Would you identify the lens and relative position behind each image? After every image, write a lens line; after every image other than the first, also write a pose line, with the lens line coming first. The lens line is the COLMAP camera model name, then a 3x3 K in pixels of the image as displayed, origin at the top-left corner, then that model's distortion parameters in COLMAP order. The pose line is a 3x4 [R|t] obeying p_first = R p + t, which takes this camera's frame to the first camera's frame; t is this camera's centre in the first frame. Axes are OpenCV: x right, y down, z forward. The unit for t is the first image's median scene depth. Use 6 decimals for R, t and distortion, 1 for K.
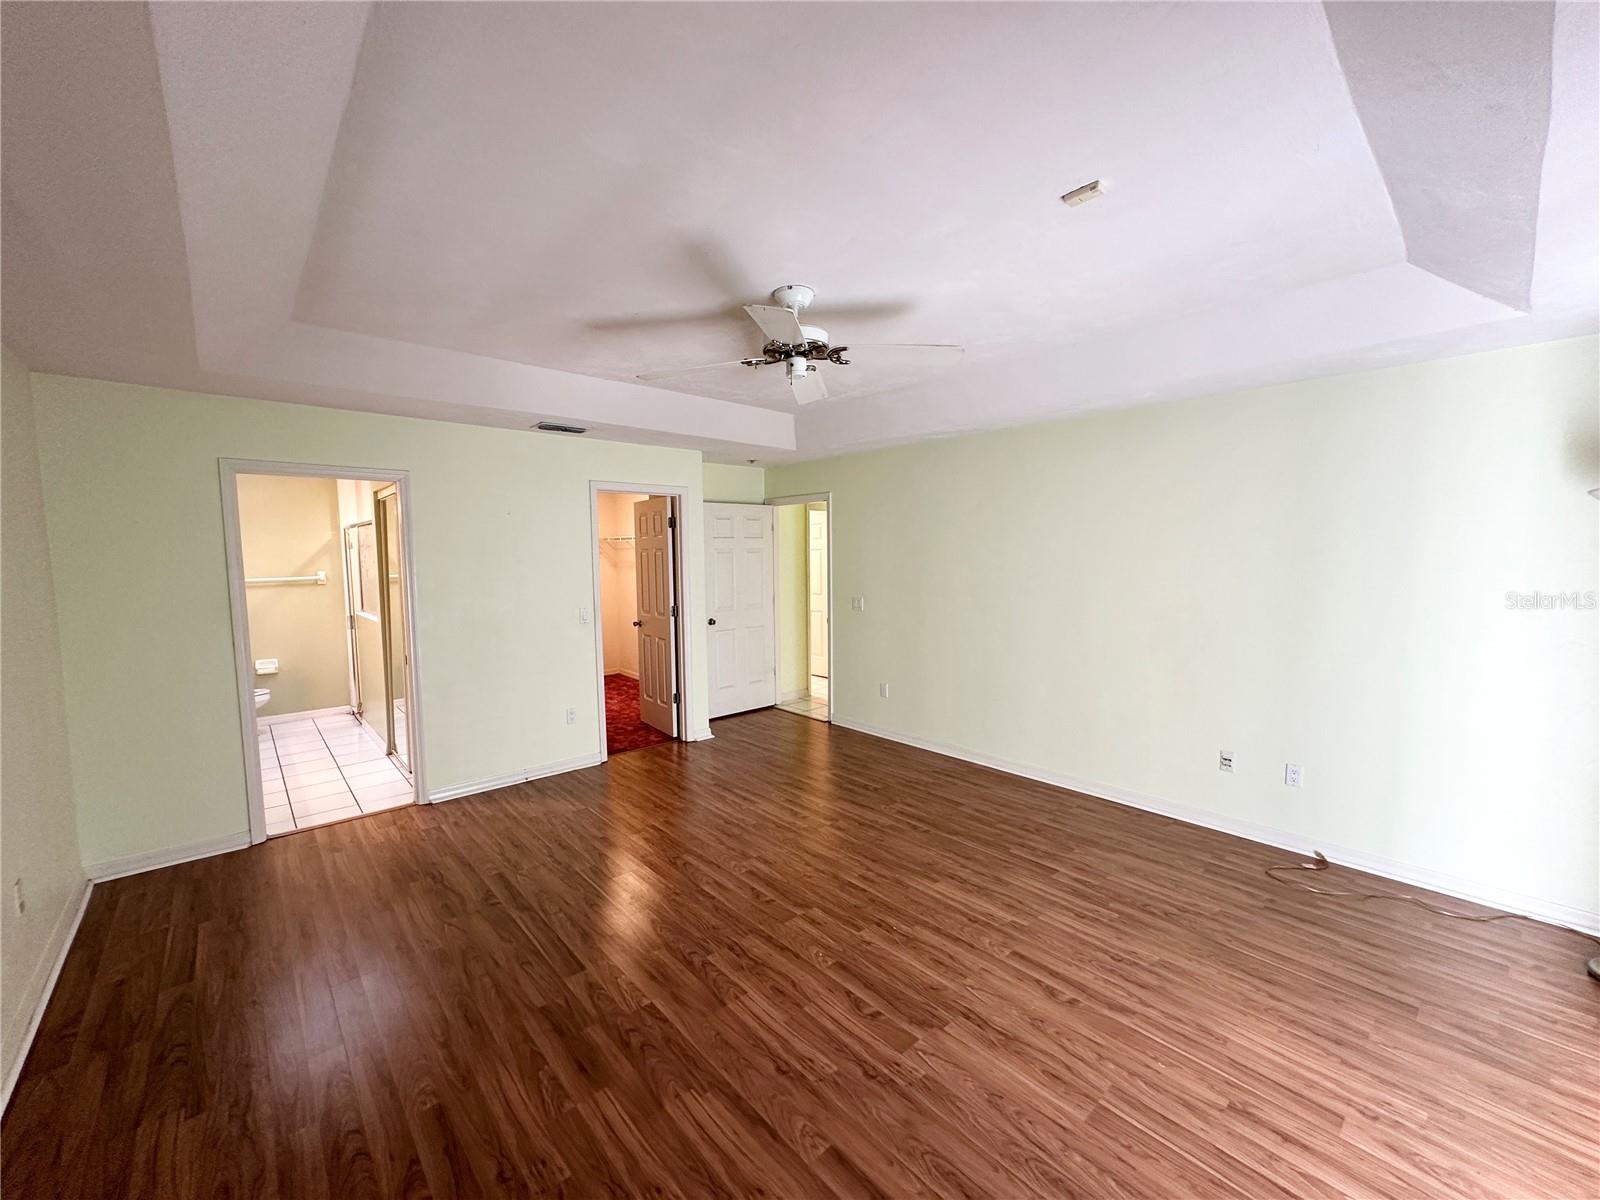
lens RADIAL K [[635.0, 0, 800.0], [0, 635.0, 600.6], [0, 0, 1]] dist [-0.001822, 0.000315]
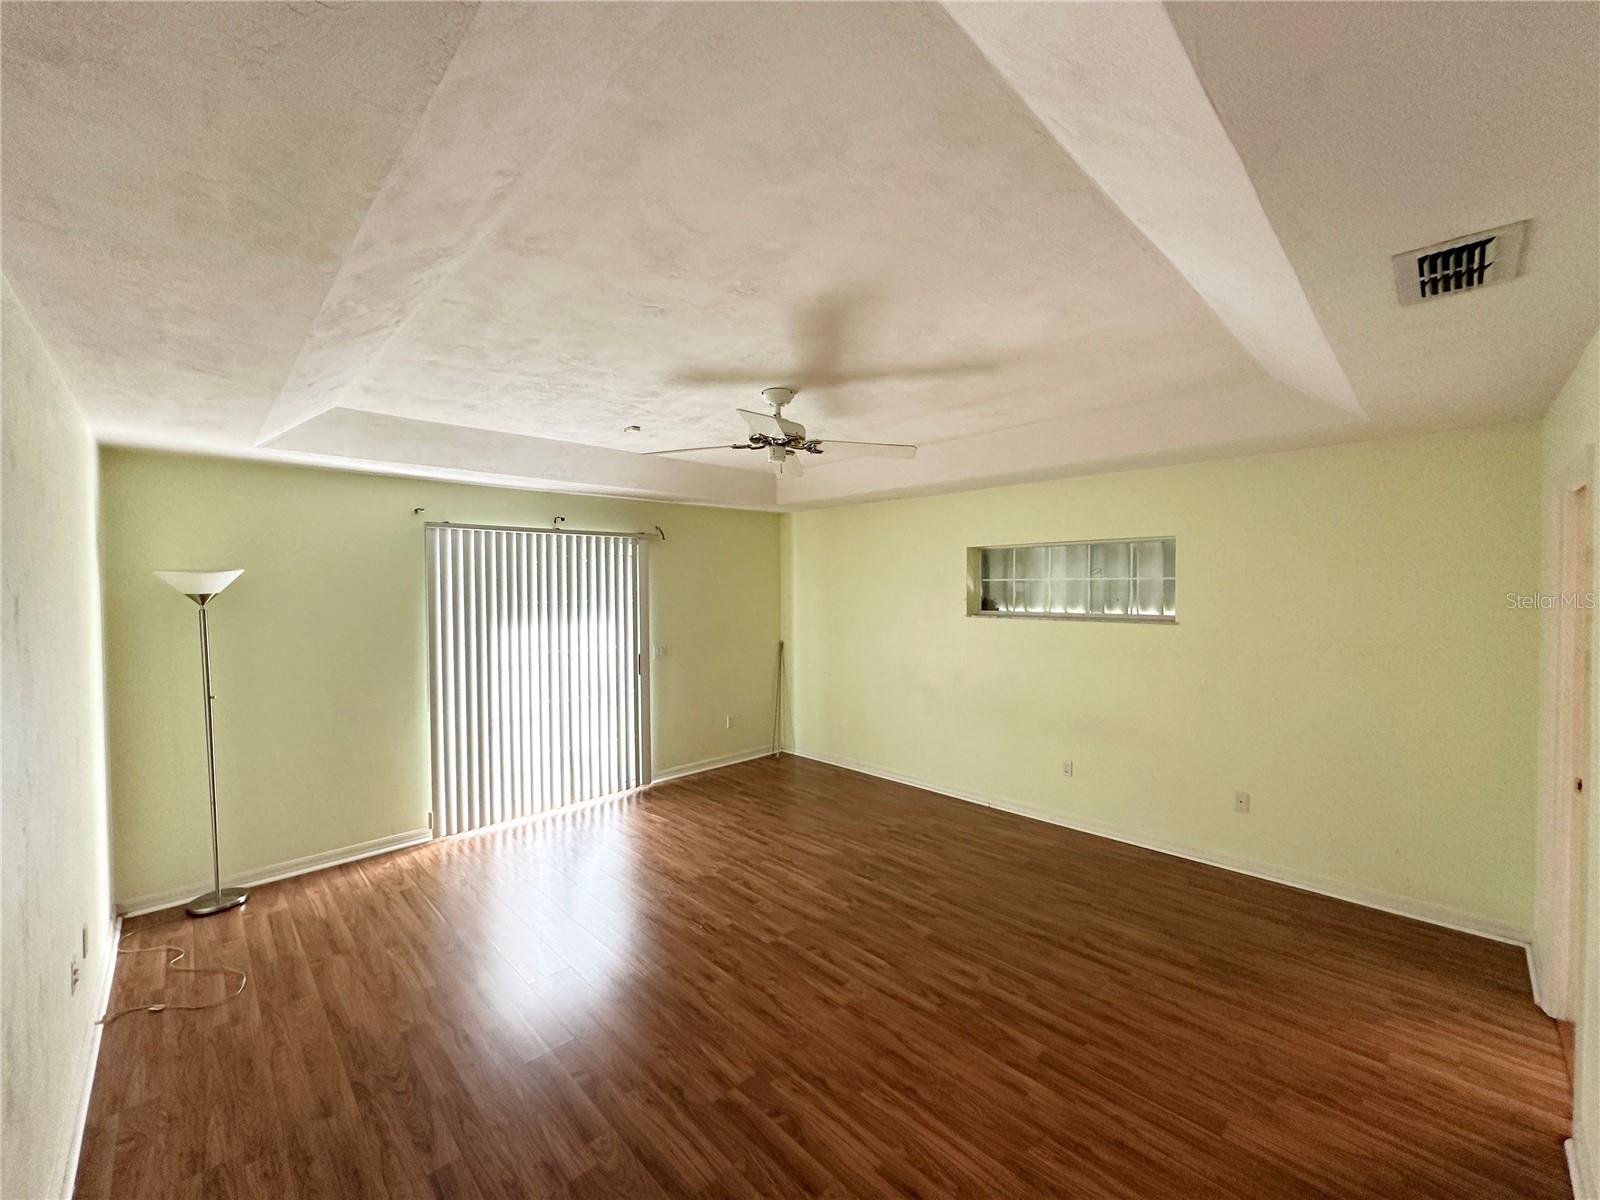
lens RADIAL K [[635.8, 0, 797.8], [0, 635.8, 599.4], [0, 0, 1]] dist [0.000669, -0.000197]
pose [[-0.999263, 0.015003, -0.035327, 0.001825], [0.011432, 0.995004, 0.099181, -0.192275], [0.036639, 0.098704, -0.994442, 1.985705]]
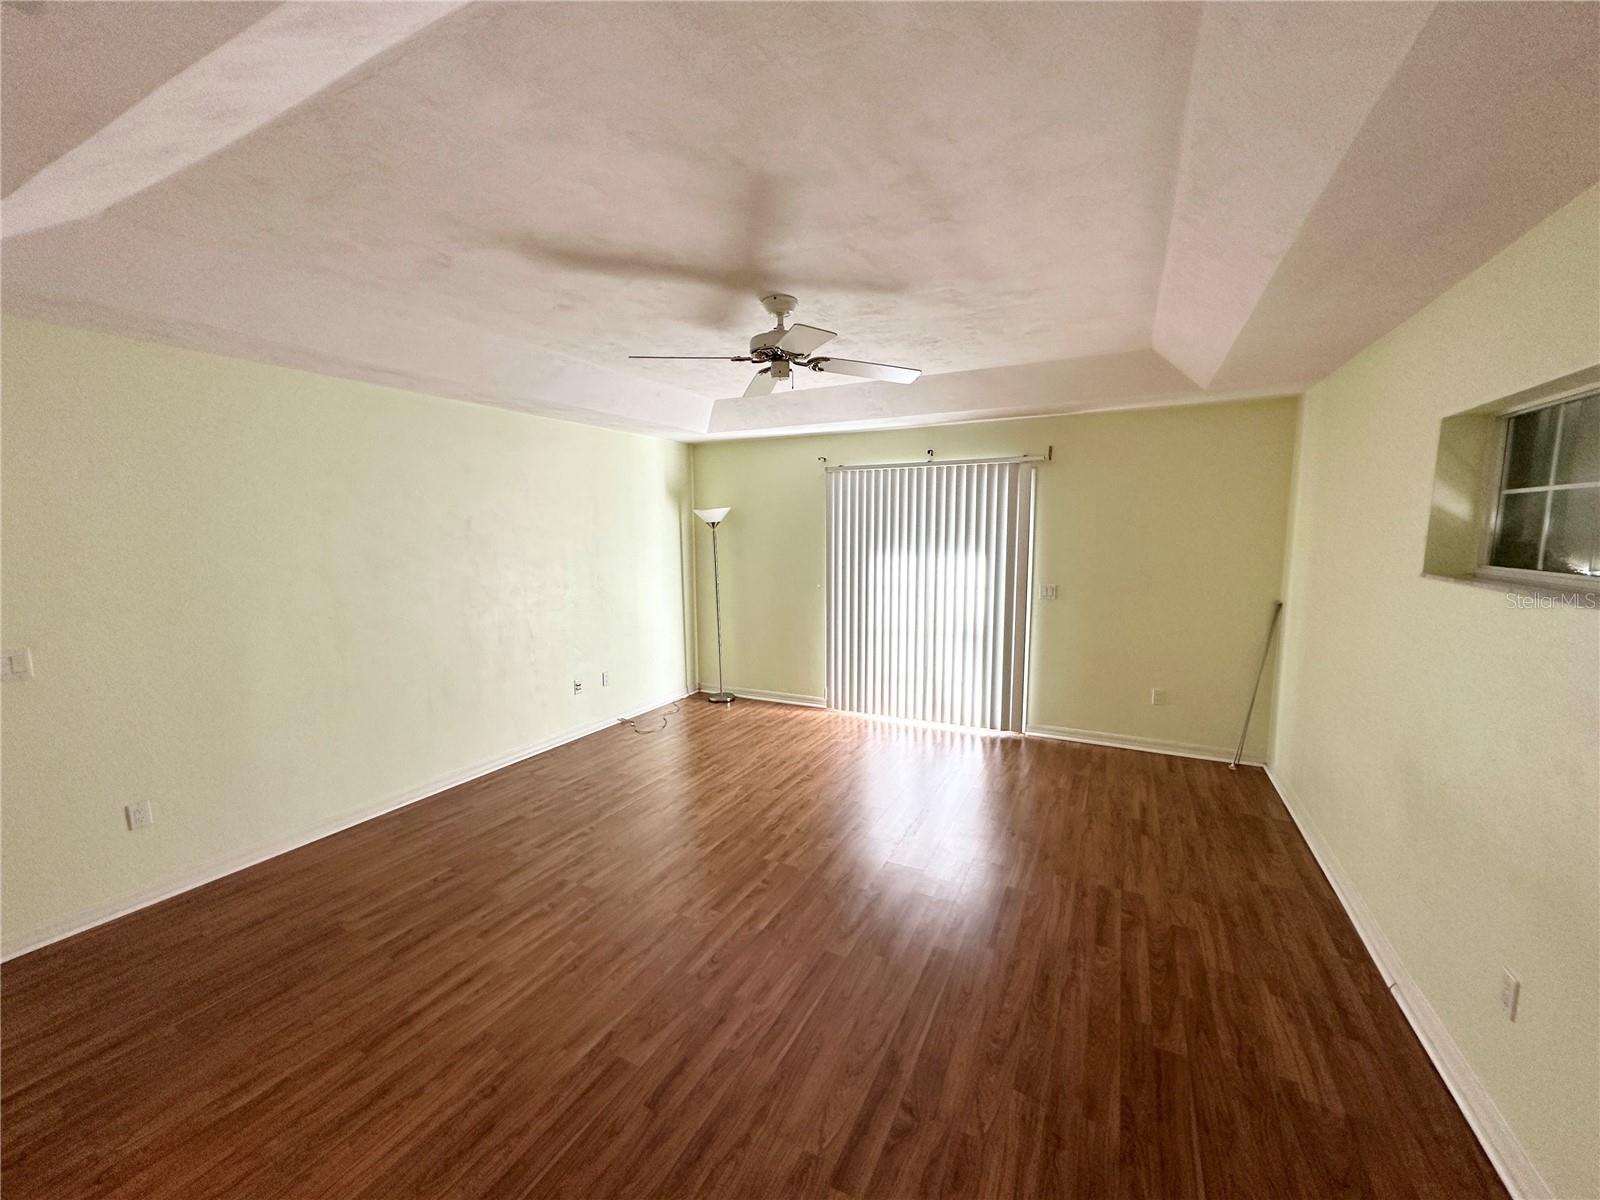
lens RADIAL K [[635.0, 0, 800.0], [0, 635.0, 600.6], [0, 0, 1]] dist [-0.001822, 0.000315]
pose [[-0.359303, -0.098536, 0.928004, -0.974821], [0.080004, 0.987497, 0.135828, -0.105295], [-0.929785, 0.123047, -0.346927, 1.259221]]
